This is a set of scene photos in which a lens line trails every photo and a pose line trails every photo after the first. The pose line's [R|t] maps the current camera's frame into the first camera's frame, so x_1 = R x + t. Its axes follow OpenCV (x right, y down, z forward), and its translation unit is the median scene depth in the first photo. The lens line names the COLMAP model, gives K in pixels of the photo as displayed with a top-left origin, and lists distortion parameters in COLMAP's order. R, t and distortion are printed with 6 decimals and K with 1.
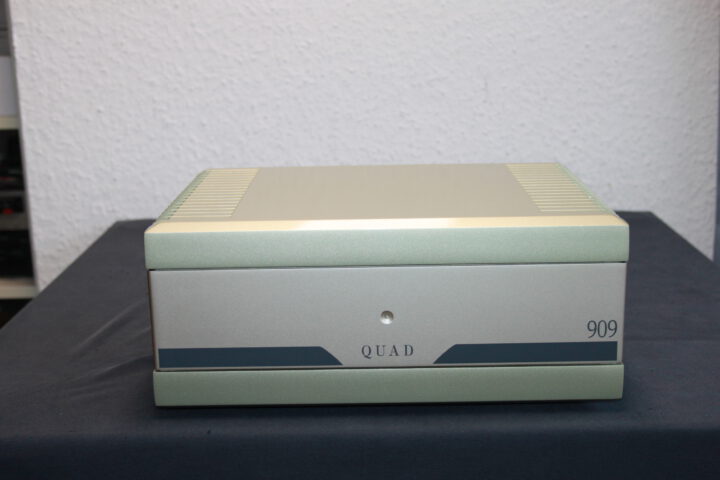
lens RADIAL K [[1056.8, 0, 360.0], [0, 1056.8, 240.0], [0, 0, 1]] dist [0.005334, 0.054195]
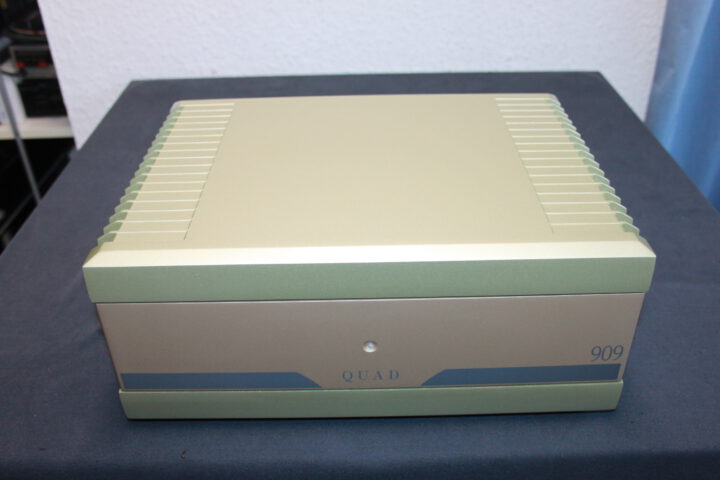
lens RADIAL K [[697.3, 0, 360.0], [0, 697.3, 240.0], [0, 0, 1]] dist [-0.067000, 0.015989]
pose [[0.999885, -0.007450, 0.013206, 0.005004], [0.002604, 0.942387, 0.334516, -0.105998], [-0.014937, -0.334443, 0.942298, 0.244426]]
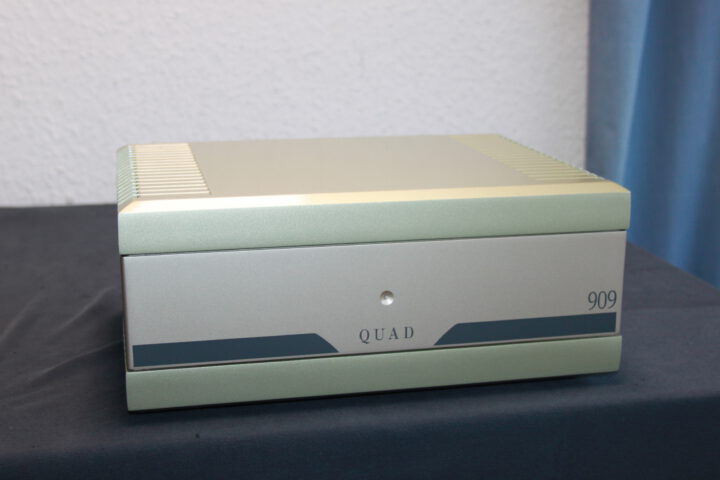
lens RADIAL K [[1056.8, 0, 360.0], [0, 1056.8, 240.0], [0, 0, 1]] dist [0.005334, 0.054195]
pose [[0.975327, -0.032709, 0.218328, -0.100813], [0.030174, 0.999433, 0.014937, 0.004162], [-0.218693, -0.007980, 0.975761, 0.053838]]
